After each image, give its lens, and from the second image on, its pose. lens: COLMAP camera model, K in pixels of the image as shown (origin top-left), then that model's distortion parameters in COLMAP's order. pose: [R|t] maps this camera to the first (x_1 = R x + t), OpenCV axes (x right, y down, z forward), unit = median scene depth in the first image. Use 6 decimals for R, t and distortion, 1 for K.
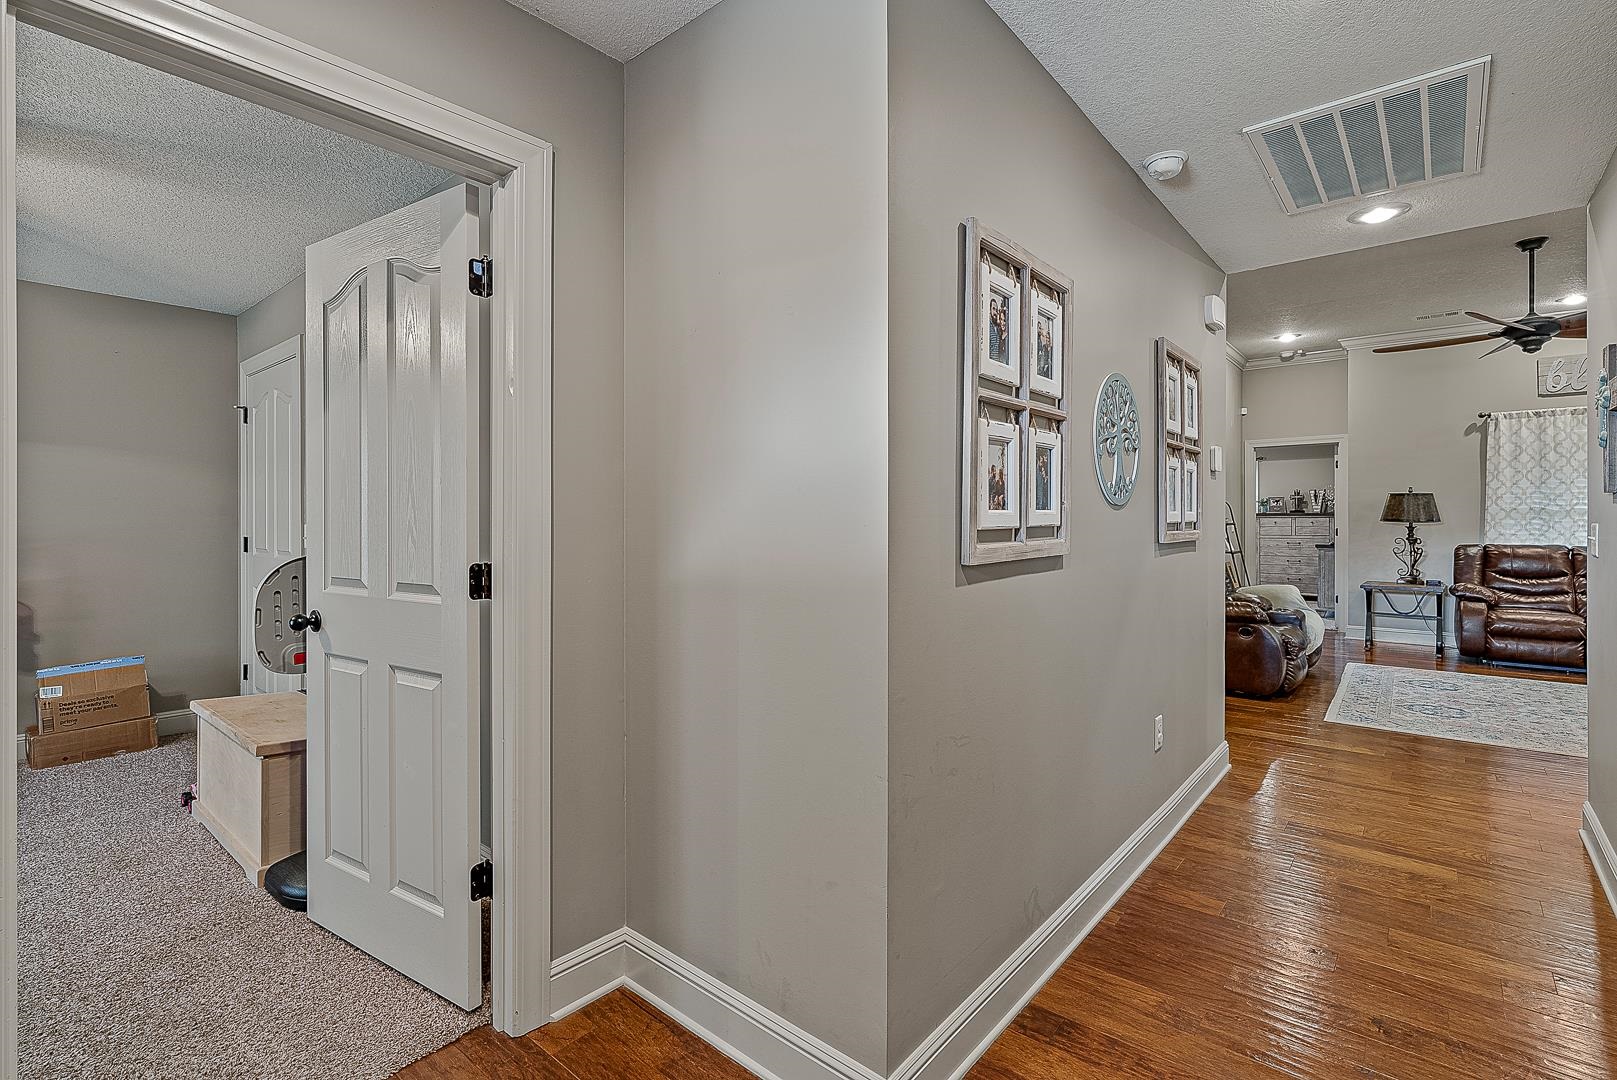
lens RADIAL K [[746.4, 0, 812.3], [0, 746.4, 523.3], [0, 0, 1]] dist [0.000710, -0.000017]
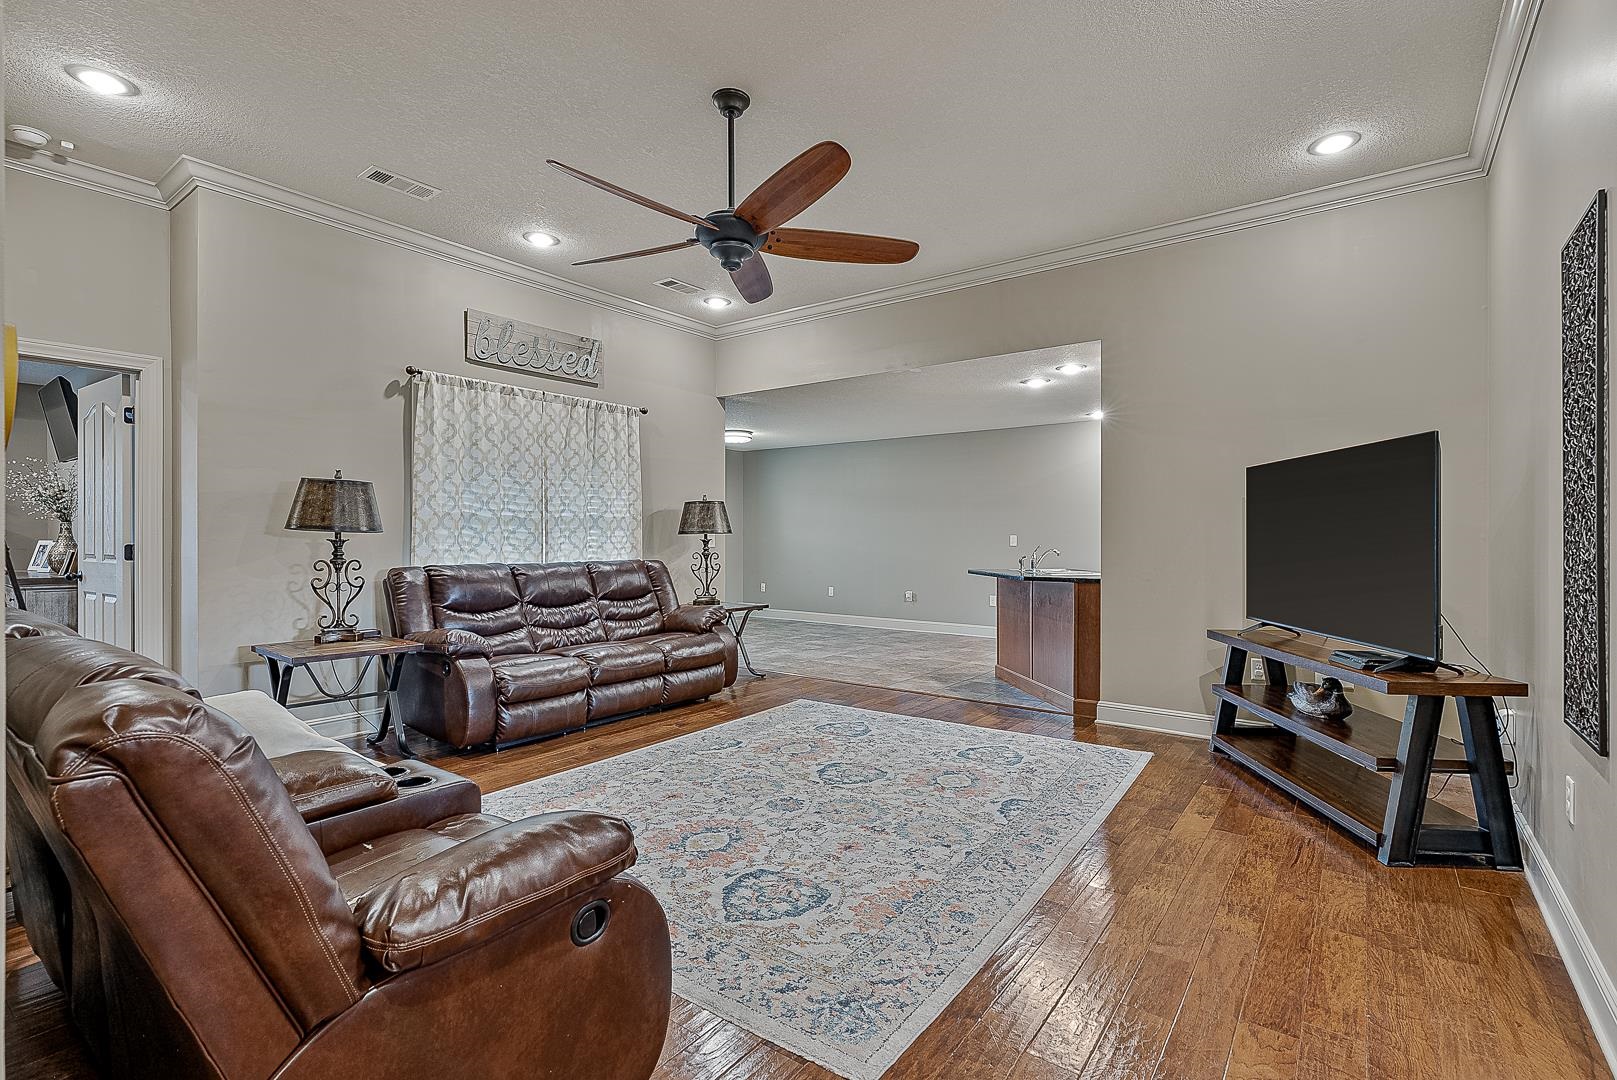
lens RADIAL K [[746.4, 0, 812.5], [0, 746.4, 538.9], [0, 0, 1]] dist [0.000710, -0.000017]
pose [[-0.046169, 0.002212, 0.998931, 0.219272], [0.001869, 0.999996, -0.002128, 0.006256], [-0.998932, 0.001769, -0.046173, 0.669110]]
